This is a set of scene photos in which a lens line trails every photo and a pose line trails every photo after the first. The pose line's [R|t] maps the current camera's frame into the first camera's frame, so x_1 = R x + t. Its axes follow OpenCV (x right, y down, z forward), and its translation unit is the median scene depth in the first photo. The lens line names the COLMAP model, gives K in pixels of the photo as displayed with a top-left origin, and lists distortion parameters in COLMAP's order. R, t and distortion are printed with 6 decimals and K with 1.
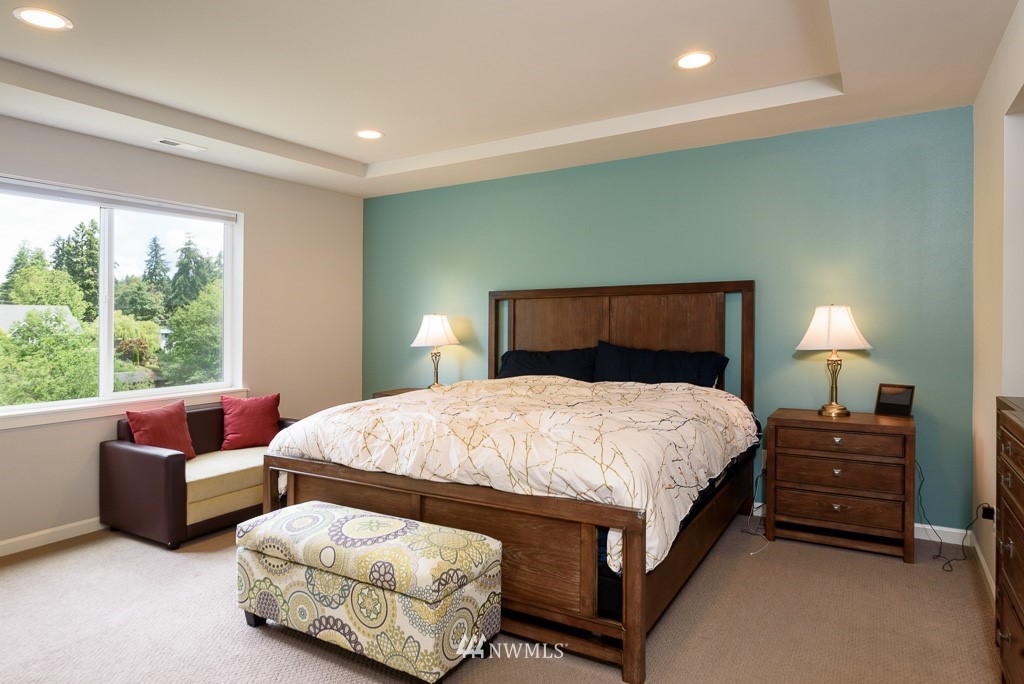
lens RADIAL K [[619.1, 0, 513.5], [0, 619.1, 338.5], [0, 0, 1]] dist [-0.013942, -0.006011]
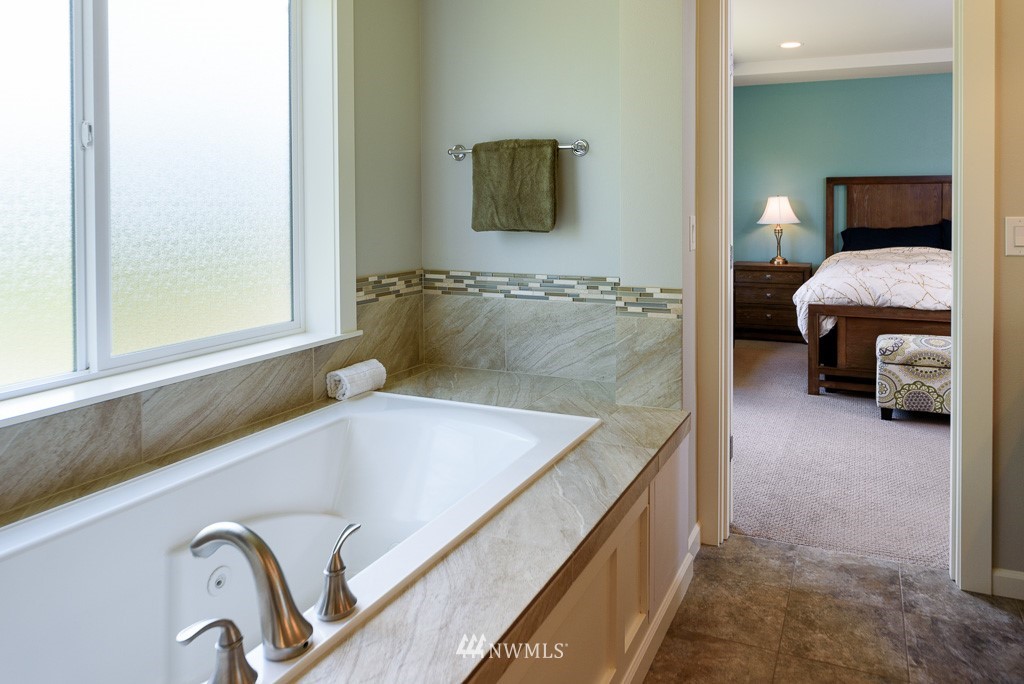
lens RADIAL K [[659.7, 0, 513.4], [0, 659.7, 340.4], [0, 0, 1]] dist [-0.009433, 0.000055]
pose [[0.988646, -0.019501, 0.148991, -1.487153], [-0.003776, 0.988005, 0.154376, 0.071268], [-0.150215, -0.153186, 0.976714, -0.286760]]
